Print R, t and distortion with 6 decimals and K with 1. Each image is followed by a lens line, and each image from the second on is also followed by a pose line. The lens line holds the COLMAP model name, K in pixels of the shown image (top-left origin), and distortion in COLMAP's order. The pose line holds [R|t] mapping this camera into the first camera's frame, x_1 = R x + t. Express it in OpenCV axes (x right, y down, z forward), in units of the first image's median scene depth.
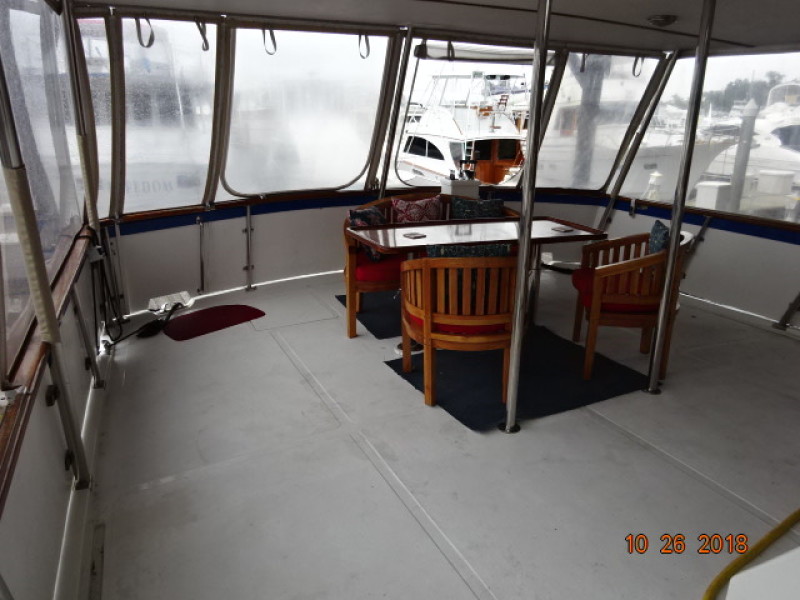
lens RADIAL K [[589.3, 0, 401.9], [0, 589.3, 301.1], [0, 0, 1]] dist [-0.001105, -0.005132]
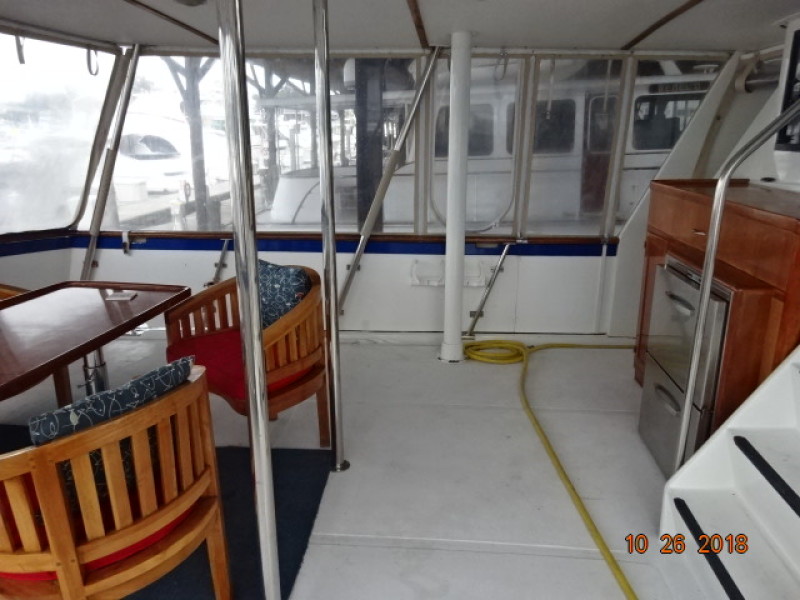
lens RADIAL K [[589.3, 0, 399.0], [0, 589.3, 302.0], [0, 0, 1]] dist [-0.001105, -0.005132]
pose [[0.517997, -0.249088, 0.818312, -0.090599], [0.262379, 0.956814, 0.125159, -0.095305], [-0.814148, 0.149876, 0.560982, 0.303039]]
